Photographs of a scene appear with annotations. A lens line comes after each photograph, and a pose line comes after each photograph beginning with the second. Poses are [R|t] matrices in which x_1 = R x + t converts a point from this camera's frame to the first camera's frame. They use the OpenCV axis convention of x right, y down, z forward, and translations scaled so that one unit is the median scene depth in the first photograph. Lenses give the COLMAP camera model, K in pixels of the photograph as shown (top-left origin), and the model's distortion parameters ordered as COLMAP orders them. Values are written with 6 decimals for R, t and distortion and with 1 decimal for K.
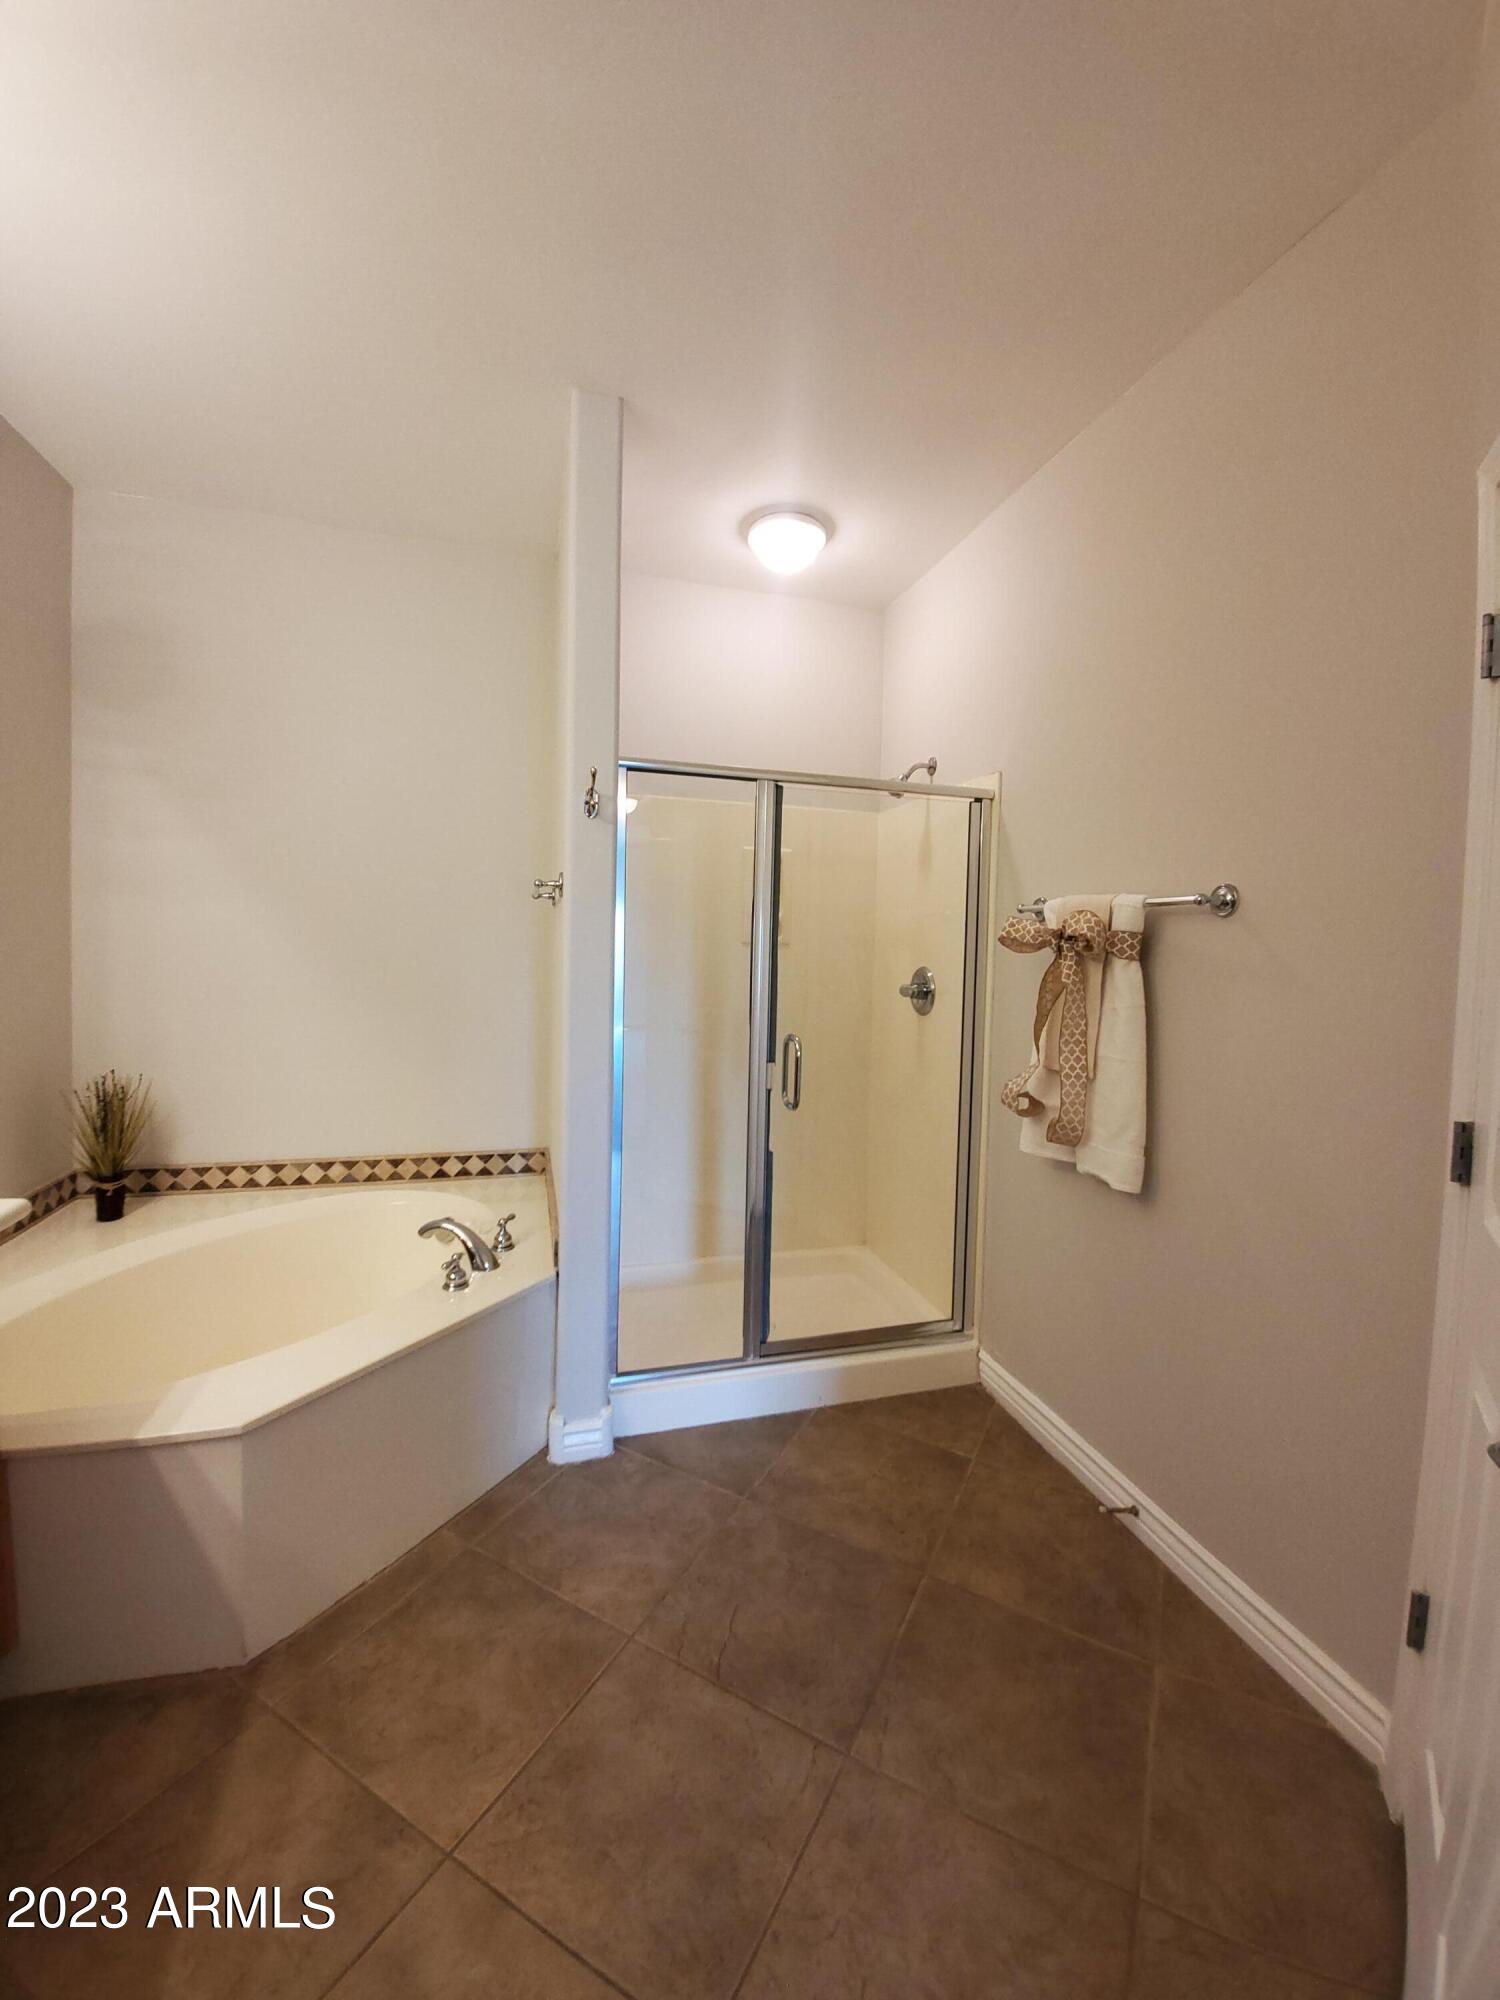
lens RADIAL K [[801.2, 0, 750.9], [0, 801.2, 980.8], [0, 0, 1]] dist [0.003218, -0.003034]
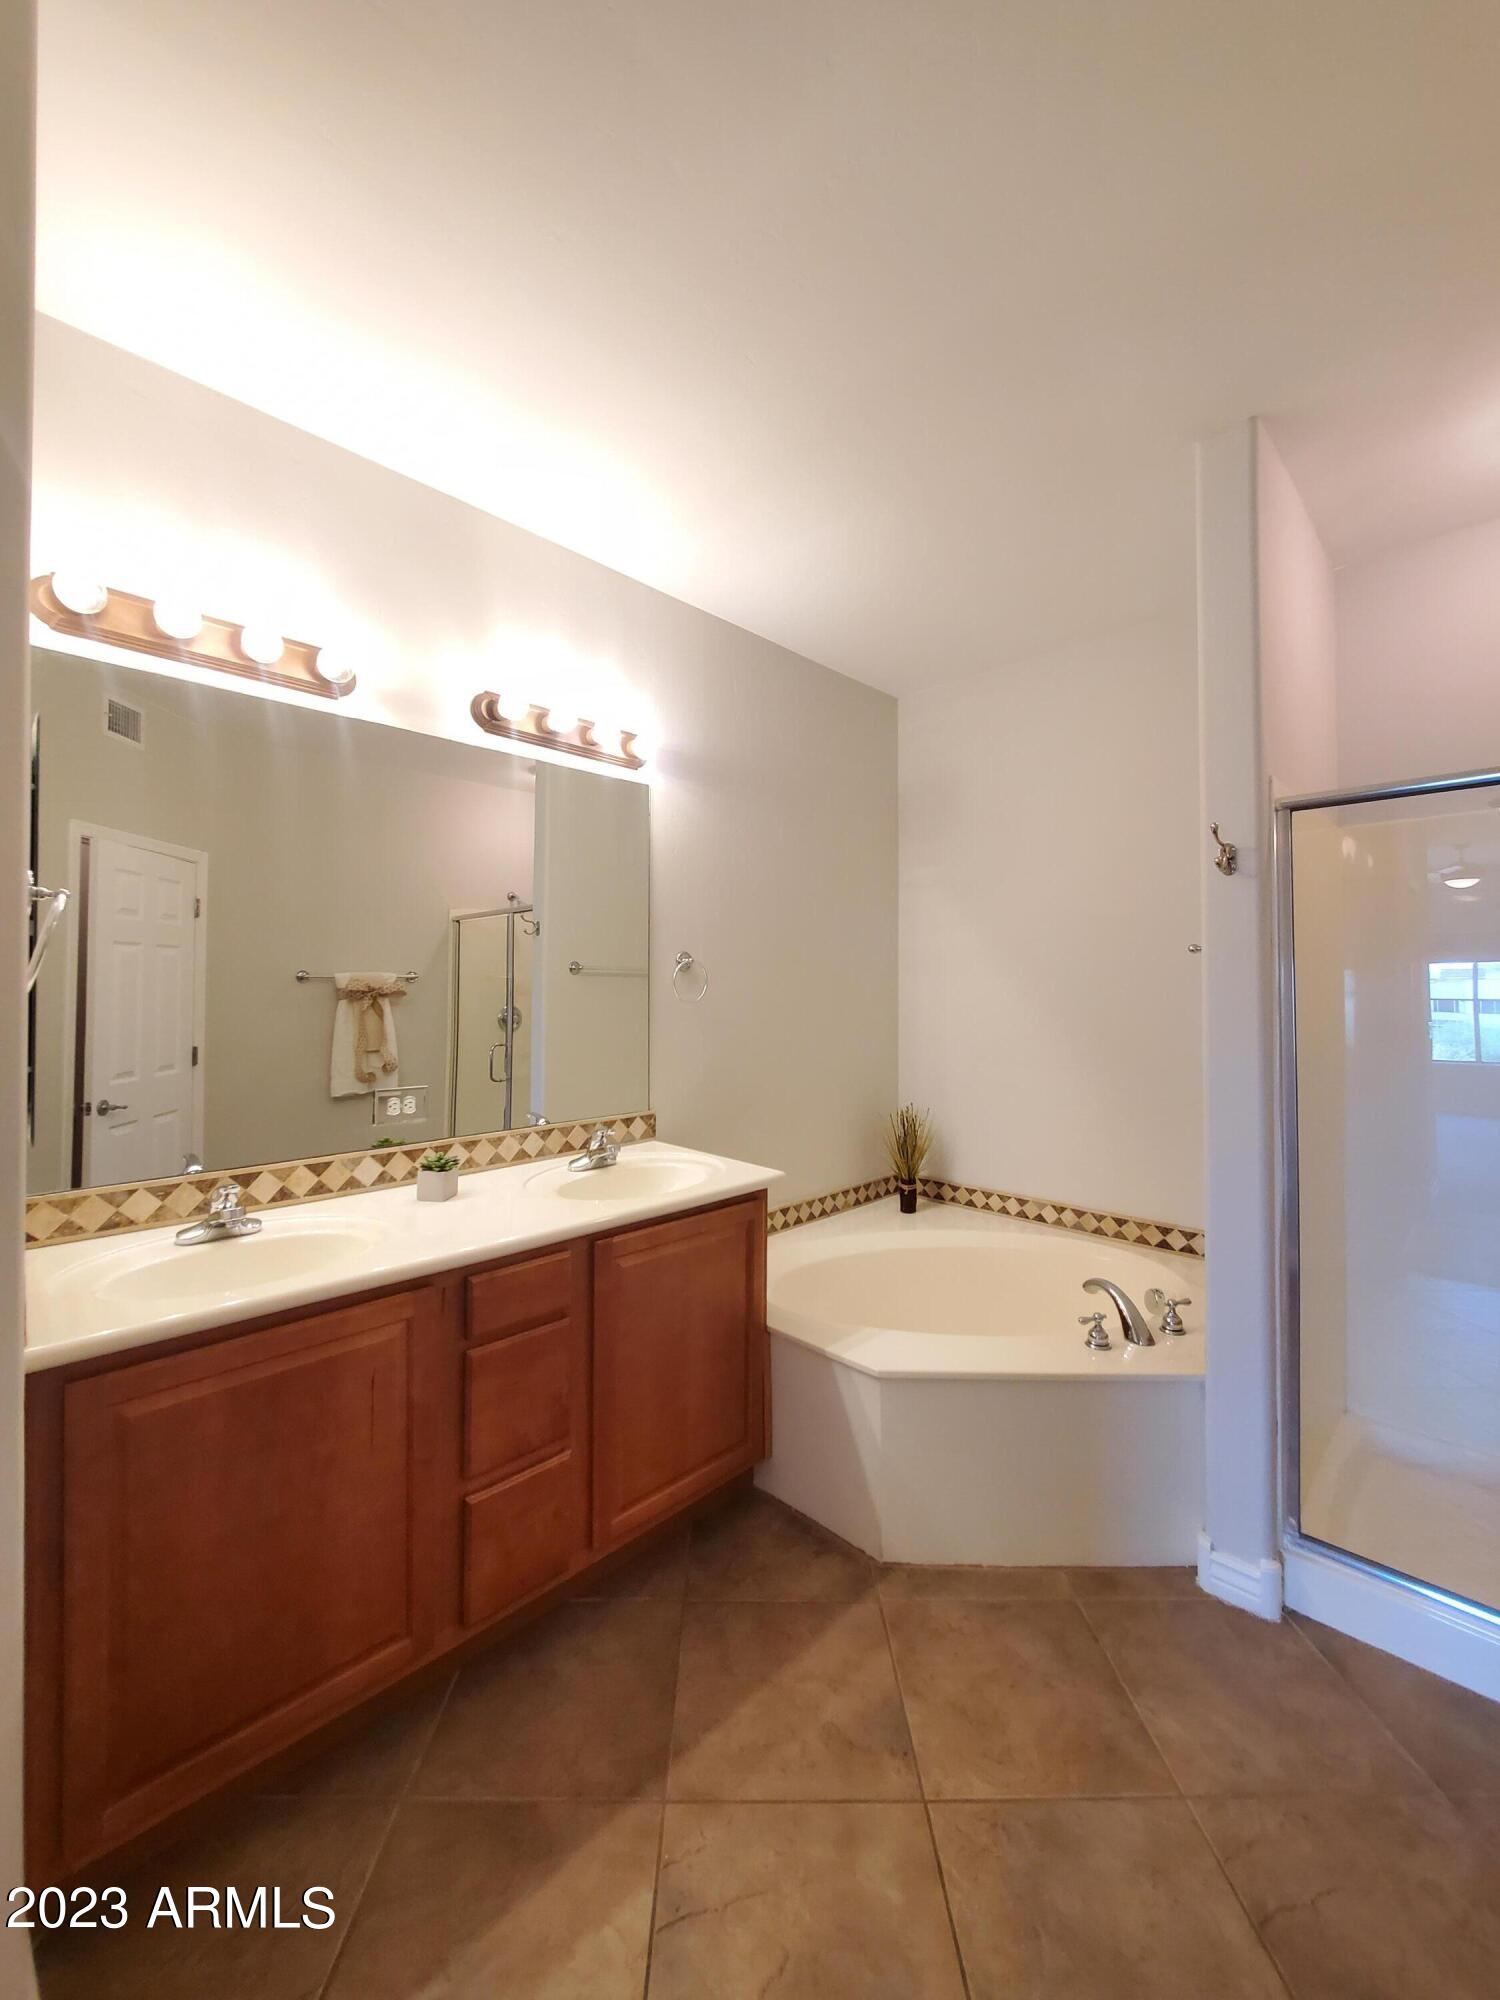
lens RADIAL K [[801.2, 0, 751.8], [0, 801.2, 986.2], [0, 0, 1]] dist [0.003218, -0.003034]
pose [[0.506250, -0.025575, -0.862007, 0.289549], [-0.037212, 0.997981, -0.051464, -0.007658], [0.861583, 0.058131, 0.504277, 0.070006]]
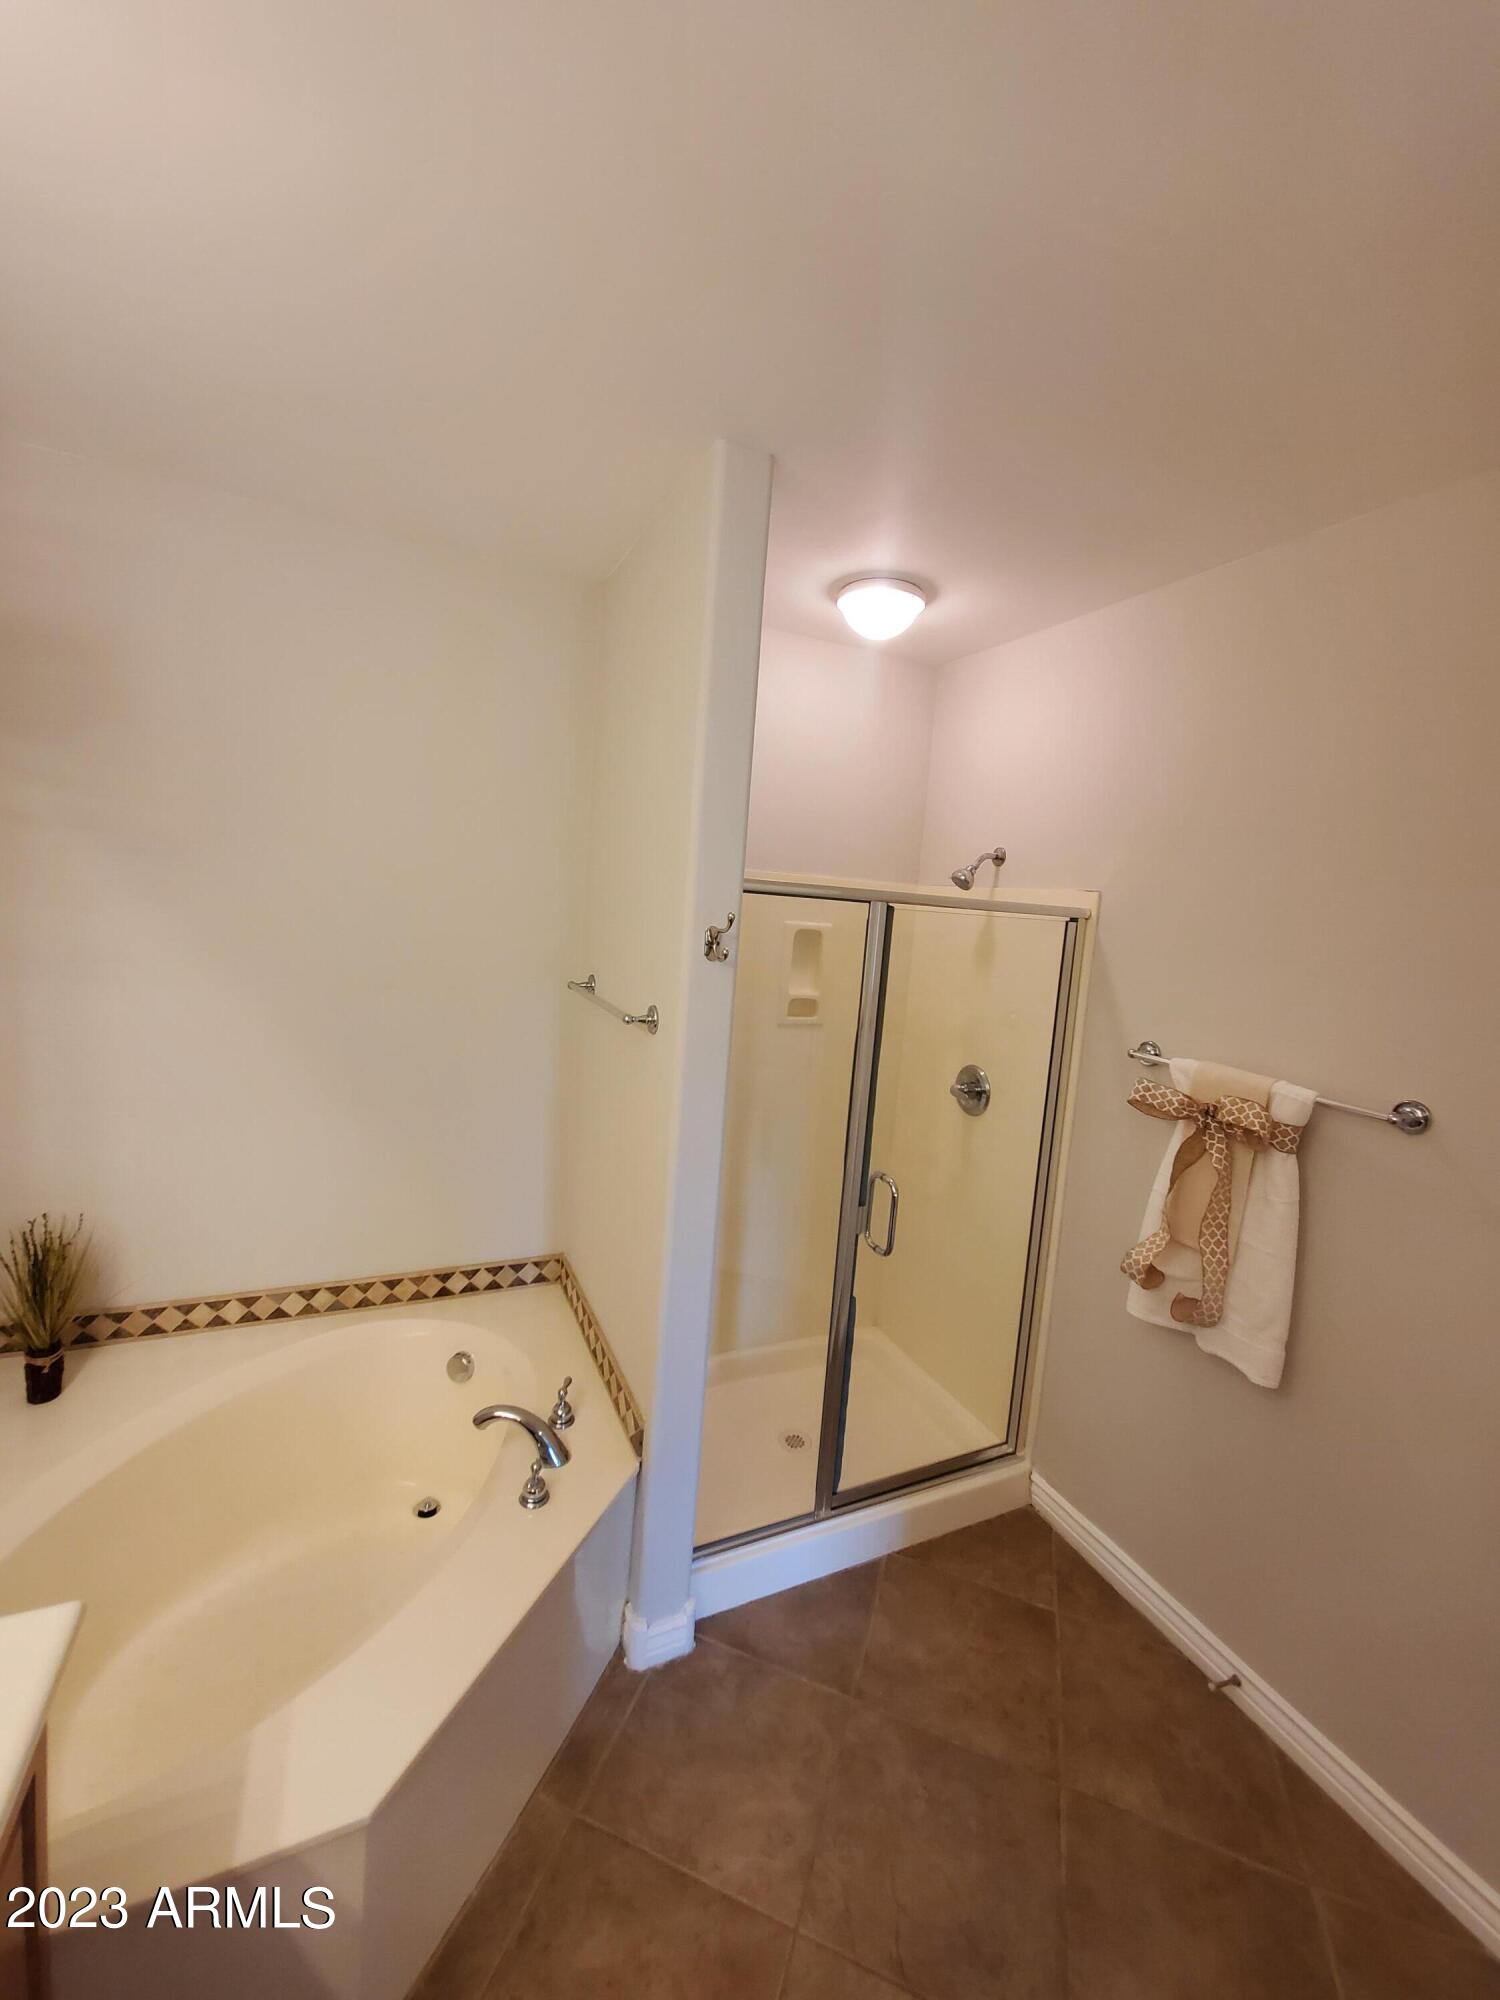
lens RADIAL K [[801.2, 0, 759.6], [0, 801.2, 991.6], [0, 0, 1]] dist [0.003218, -0.003034]
pose [[0.985786, 0.033419, 0.164646, -0.276302], [-0.045374, 0.996557, 0.069390, -0.222651], [-0.161760, -0.075875, 0.983909, 0.146141]]
